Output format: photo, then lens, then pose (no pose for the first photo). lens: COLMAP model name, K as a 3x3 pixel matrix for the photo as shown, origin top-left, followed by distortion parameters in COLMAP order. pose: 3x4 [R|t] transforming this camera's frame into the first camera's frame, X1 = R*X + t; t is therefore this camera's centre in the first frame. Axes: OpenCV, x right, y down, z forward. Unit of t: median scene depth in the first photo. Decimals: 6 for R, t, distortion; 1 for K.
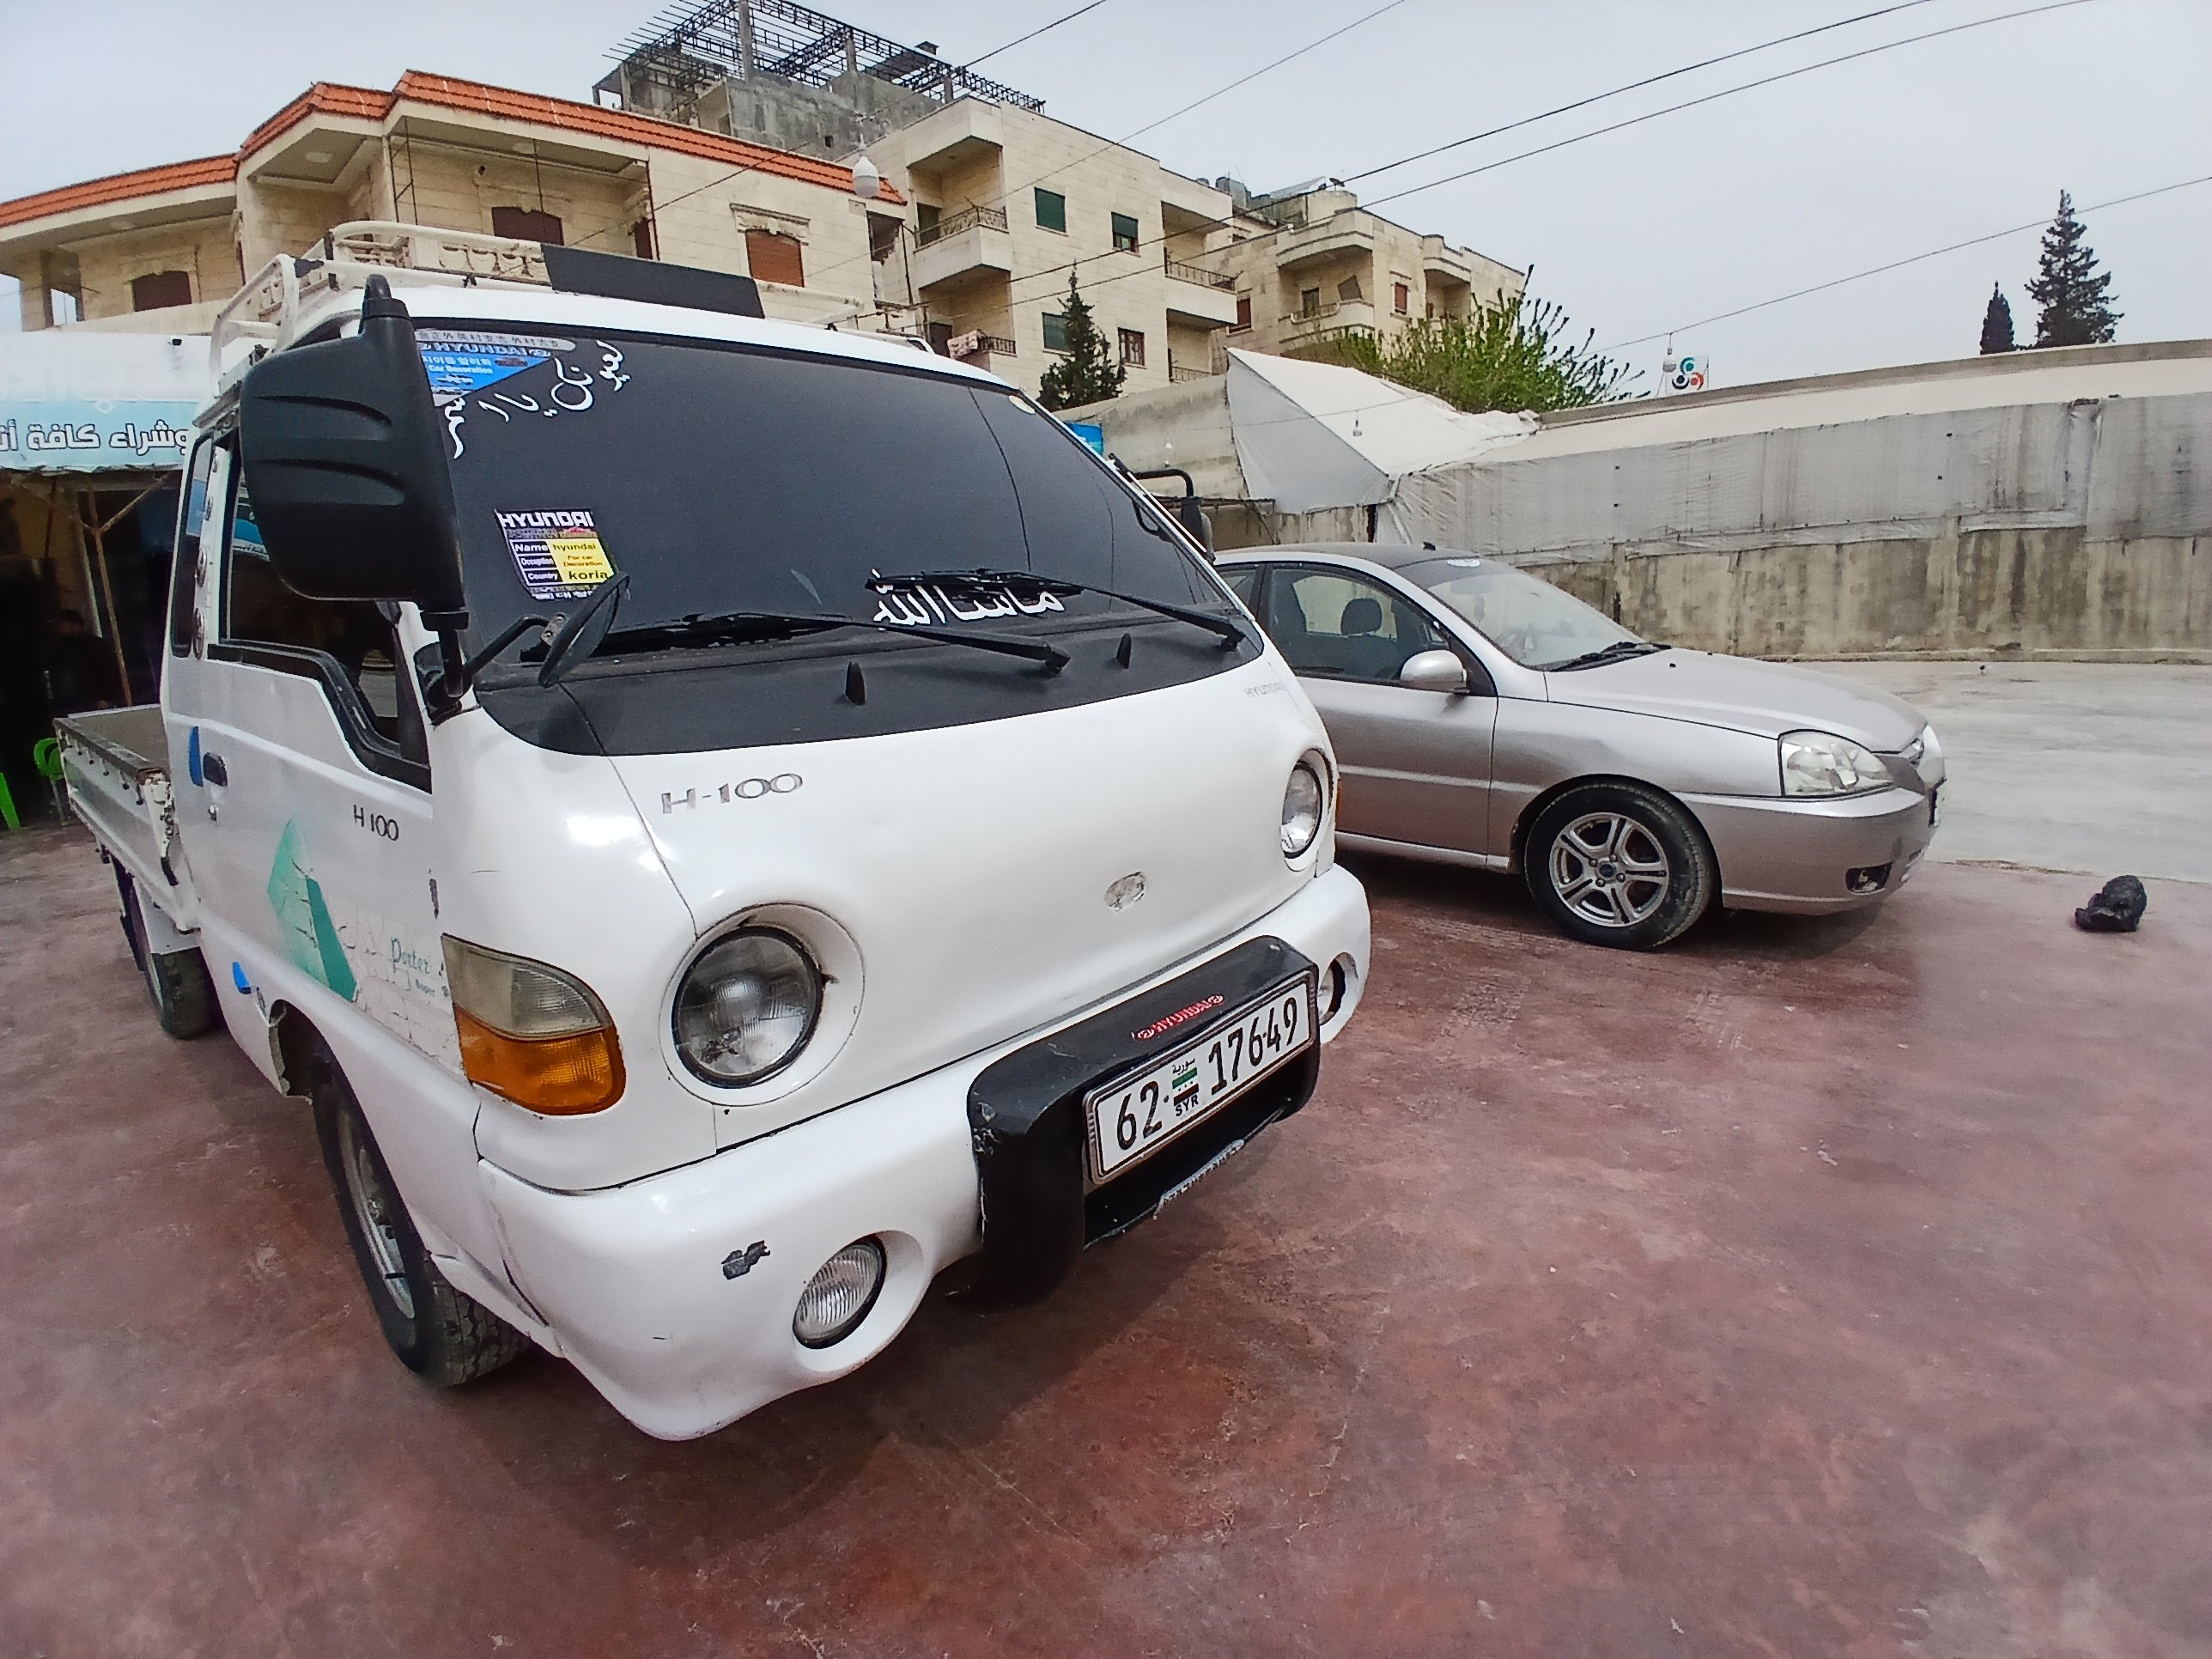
lens RADIAL K [[1101.7, 0, 1119.4], [0, 1101.7, 834.7], [0, 0, 1]] dist [-0.006784, -0.039466]
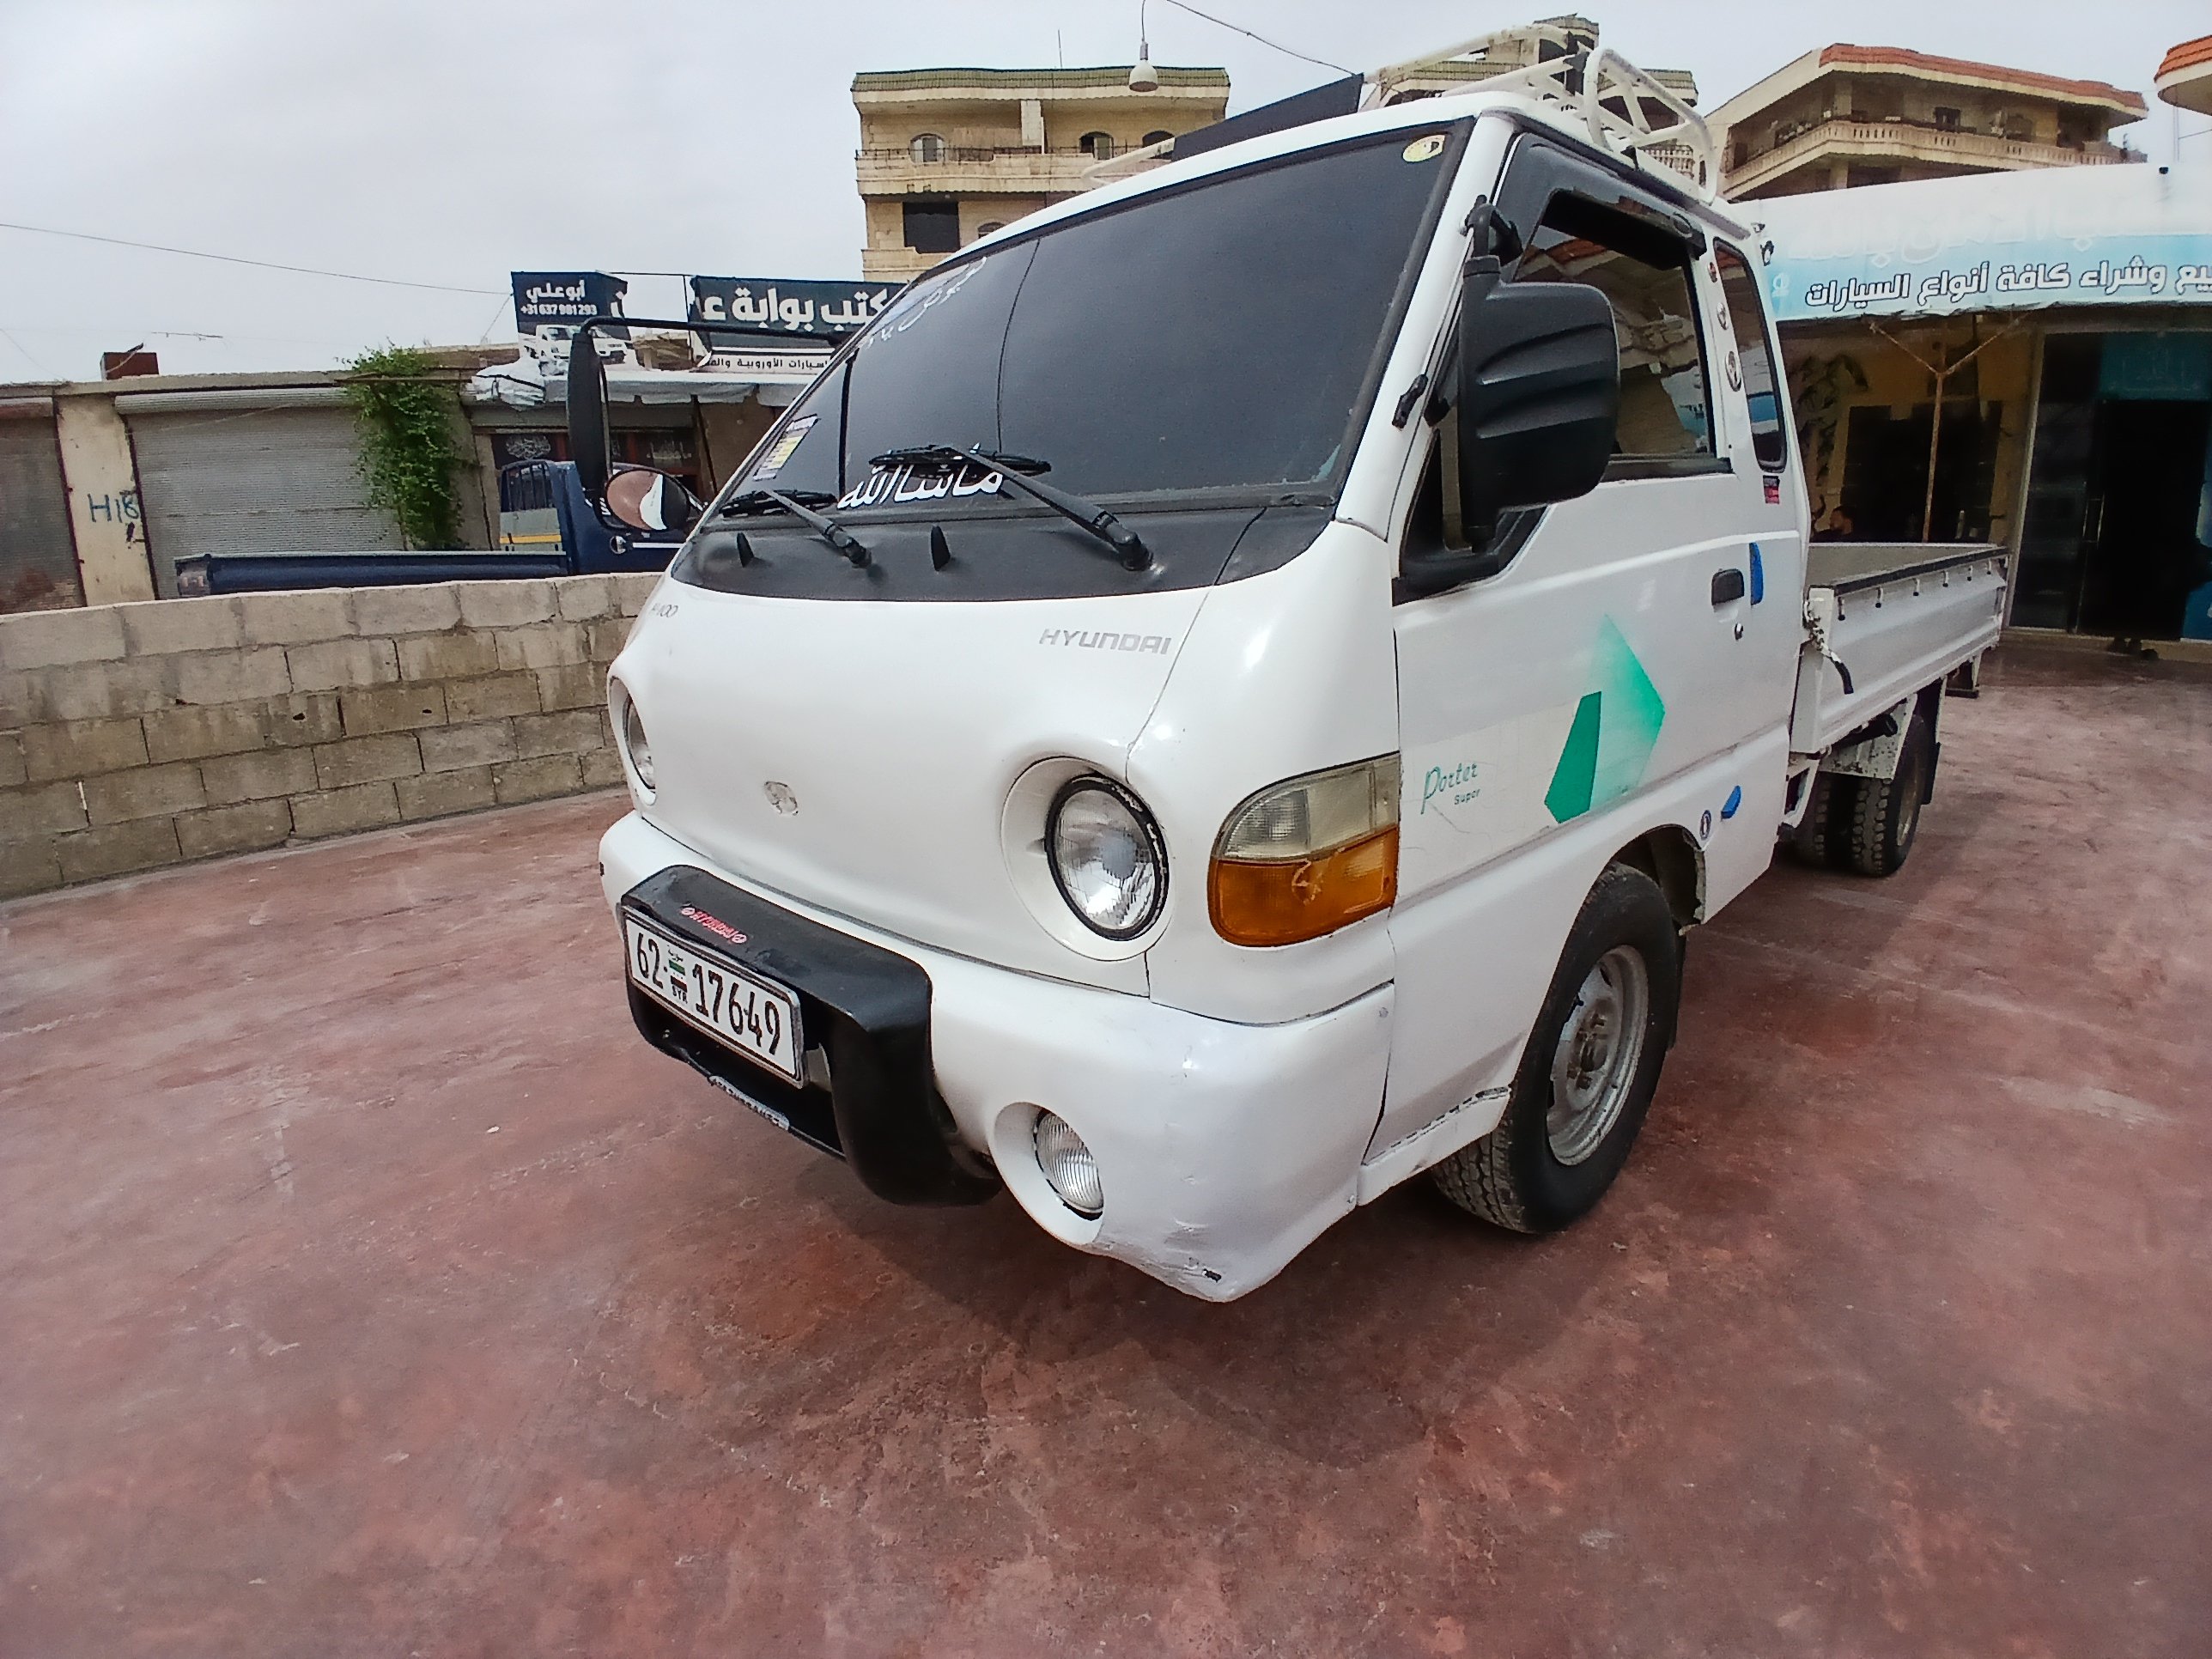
lens RADIAL K [[1101.7, 0, 1119.4], [0, 1101.7, 834.7], [0, 0, 1]] dist [-0.006784, -0.039466]
pose [[-0.079490, 0.315129, -0.945714, 0.845459], [-0.179244, 0.928734, 0.324537, -0.265345], [0.980588, 0.195311, -0.017340, 1.235610]]
